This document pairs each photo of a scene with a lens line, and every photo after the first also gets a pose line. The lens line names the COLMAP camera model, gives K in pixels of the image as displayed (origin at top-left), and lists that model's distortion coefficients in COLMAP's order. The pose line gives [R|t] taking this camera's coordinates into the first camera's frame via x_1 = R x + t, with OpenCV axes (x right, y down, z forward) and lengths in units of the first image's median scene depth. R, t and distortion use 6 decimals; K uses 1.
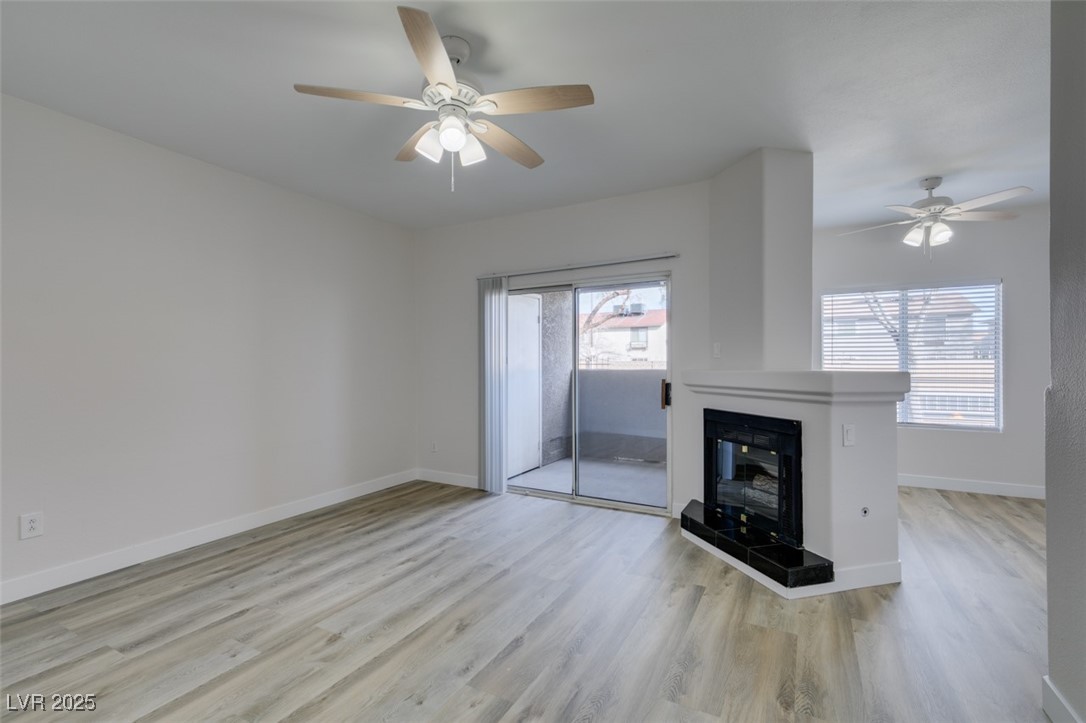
lens RADIAL K [[483.1, 0, 540.7], [0, 483.1, 363.5], [0, 0, 1]] dist [0.003801, 0.000543]
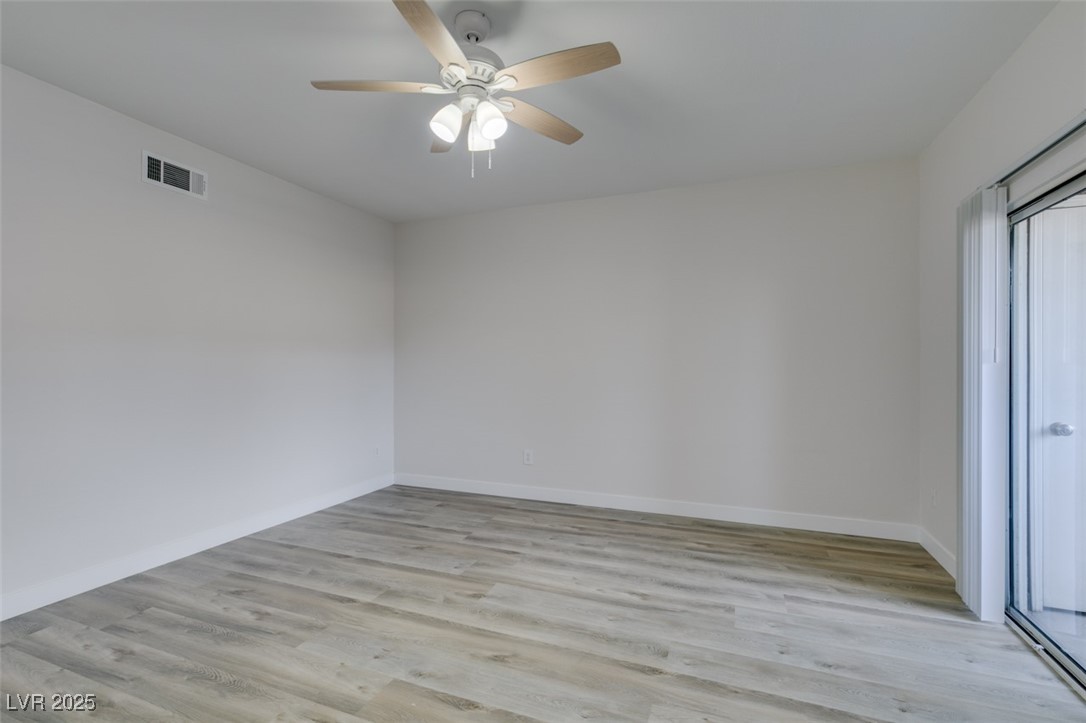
lens RADIAL K [[495.4, 0, 545.8], [0, 495.4, 359.0], [0, 0, 1]] dist [0.007434, -0.001601]
pose [[0.128257, -0.001882, -0.991739, 0.587697], [-0.001422, 0.999997, -0.002082, -0.001325], [0.991740, 0.001677, 0.128254, 0.755434]]
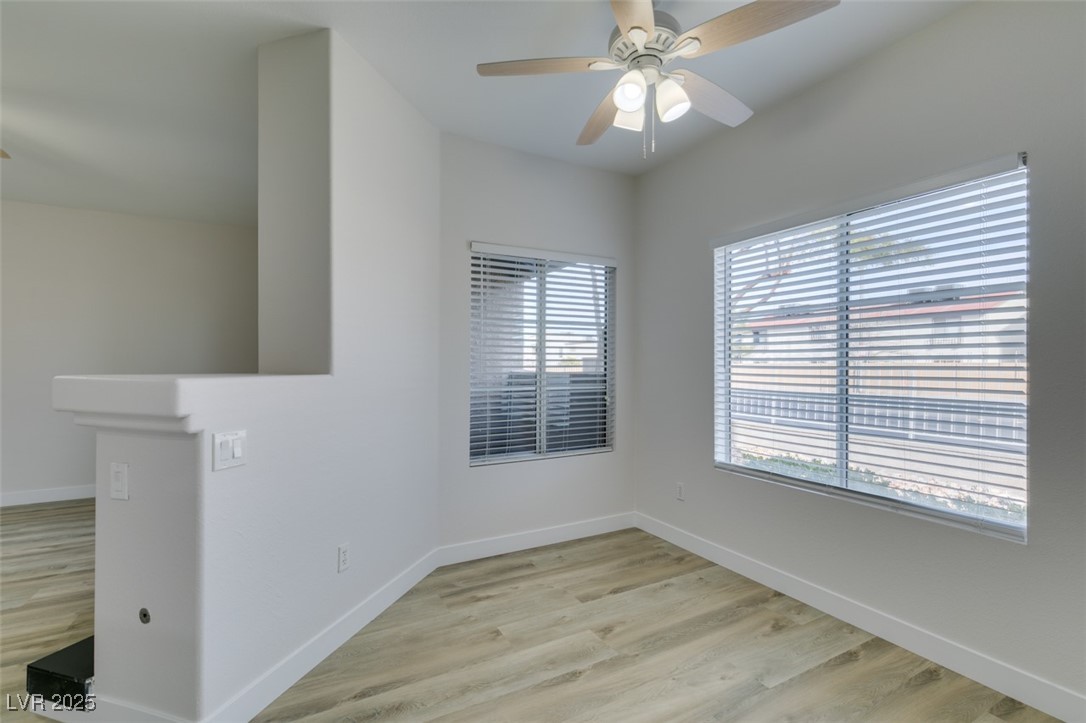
lens RADIAL K [[495.4, 0, 549.1], [0, 495.4, 363.5], [0, 0, 1]] dist [0.007434, -0.001601]
pose [[0.847149, 0.001571, -0.531353, 1.294406], [-0.003660, 0.999989, -0.002879, -0.001586], [0.531343, 0.004383, 0.847145, 0.695858]]
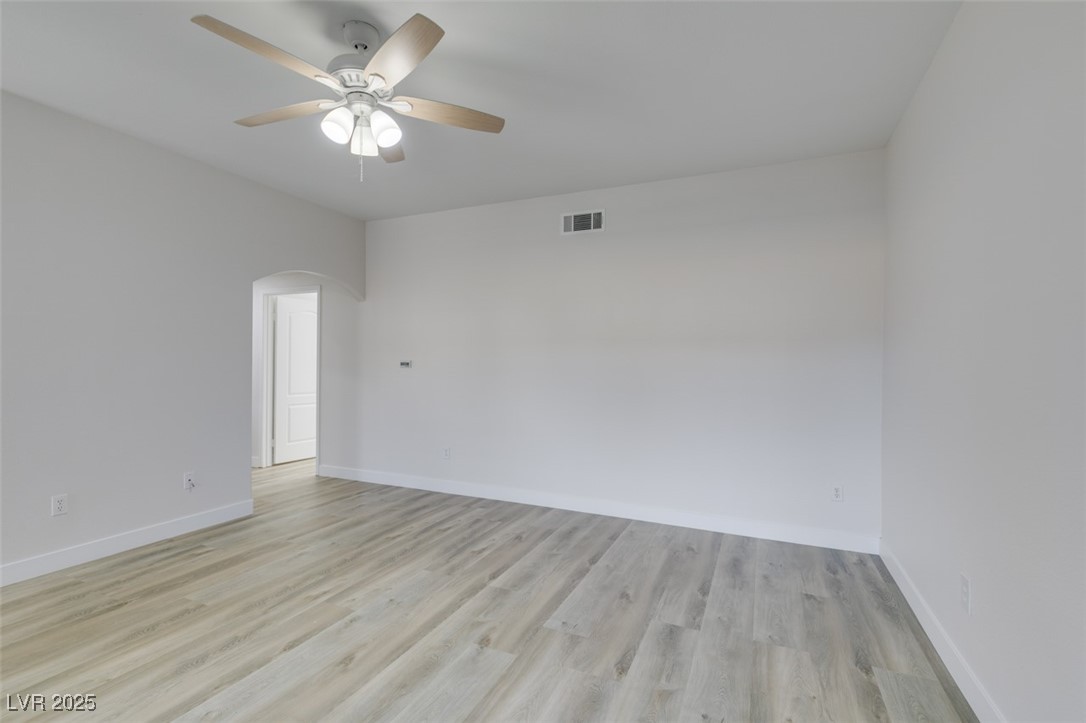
lens RADIAL K [[495.4, 0, 537.8], [0, 495.4, 362.9], [0, 0, 1]] dist [0.007434, -0.001601]
pose [[-0.997453, -0.003667, -0.071234, -0.344869], [-0.003728, 0.999993, 0.000715, 0.004508], [0.071230, 0.000979, -0.997459, 1.499517]]
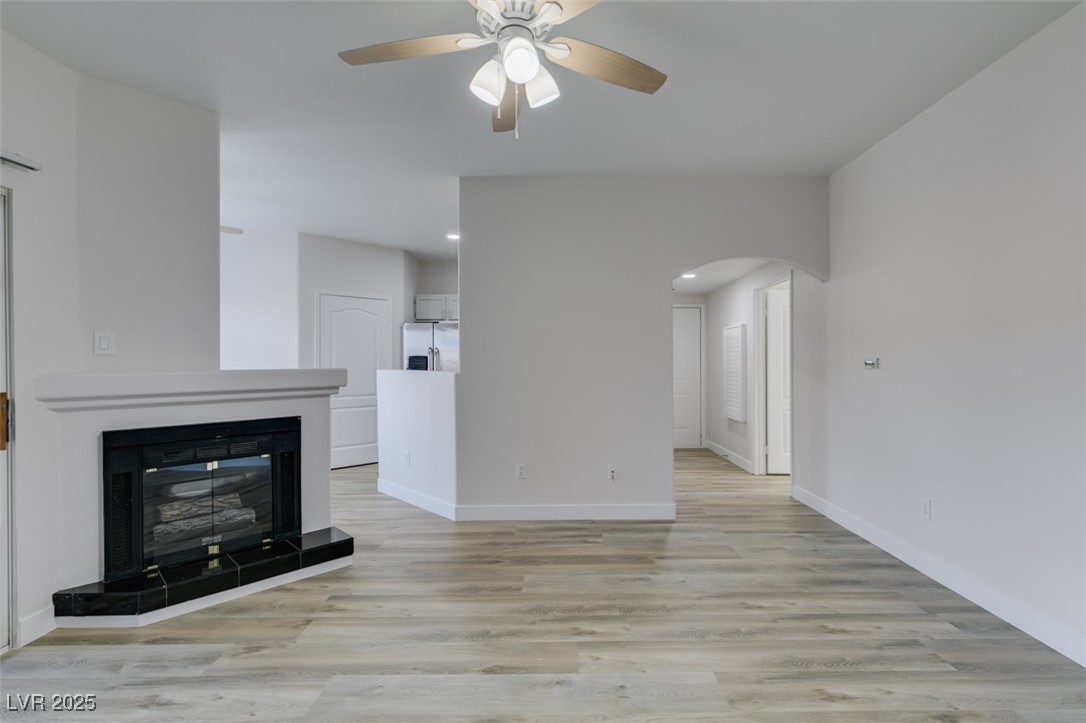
lens RADIAL K [[495.4, 0, 564.0], [0, 495.4, 362.9], [0, 0, 1]] dist [0.007434, -0.001601]
pose [[-0.484883, 0.007573, 0.874546, -0.676805], [0.007343, 0.999963, -0.004588, 0.010655], [-0.874548, 0.004197, -0.484920, 0.980035]]
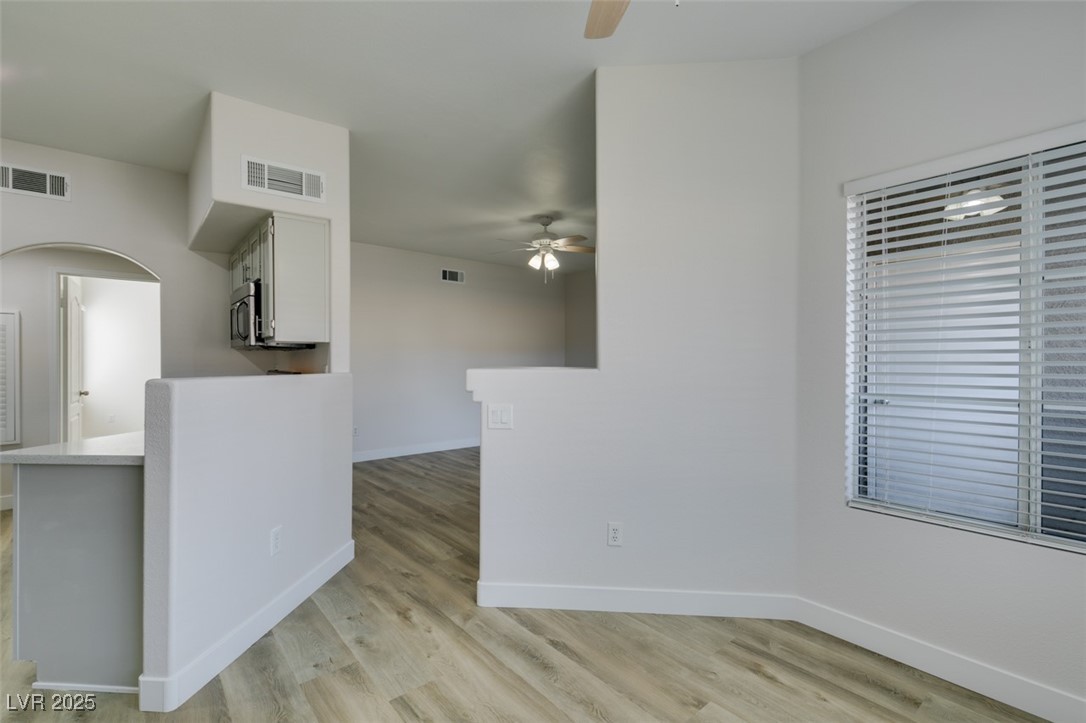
lens RADIAL K [[492.3, 0, 536.4], [0, 492.3, 360.3], [0, 0, 1]] dist [0.000154, 0.003070]
pose [[-0.376362, 0.003476, -0.926466, 1.442123], [0.000234, 0.999993, 0.003657, -0.003682], [0.926473, 0.001160, -0.376361, 1.350220]]
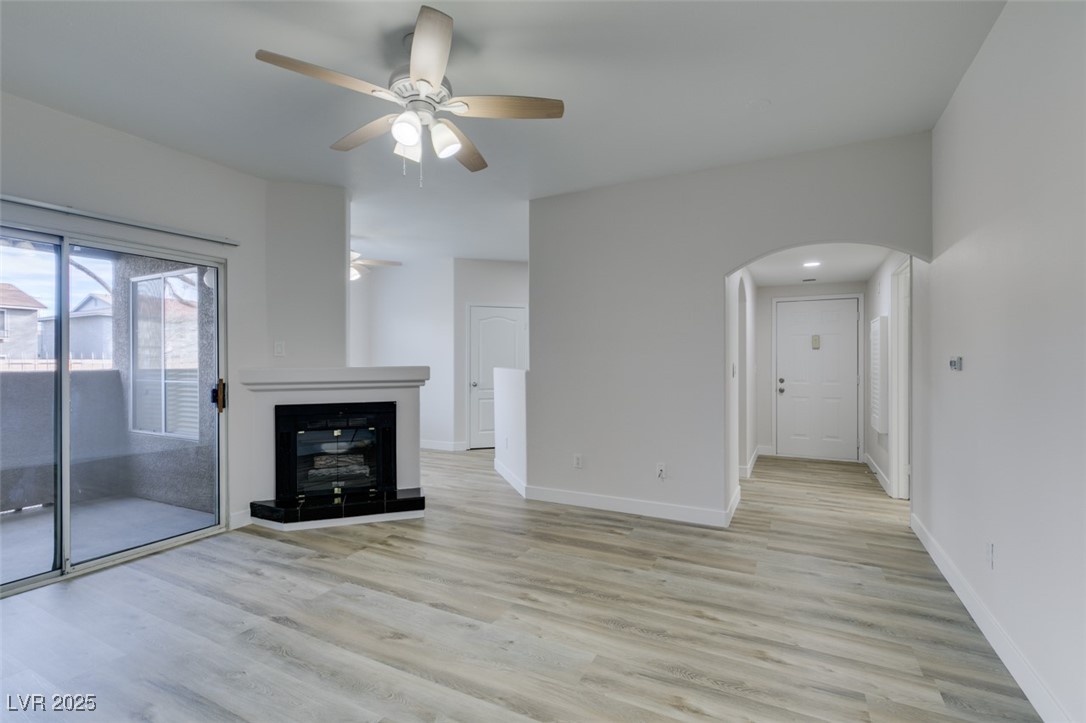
lens RADIAL K [[495.4, 0, 540.8], [0, 495.4, 360.1], [0, 0, 1]] dist [0.007434, -0.001601]
pose [[-0.018387, 0.006064, 0.999813, -0.895659], [0.005168, 0.999969, -0.005970, 0.008922], [-0.999818, 0.005057, -0.018417, 0.573830]]
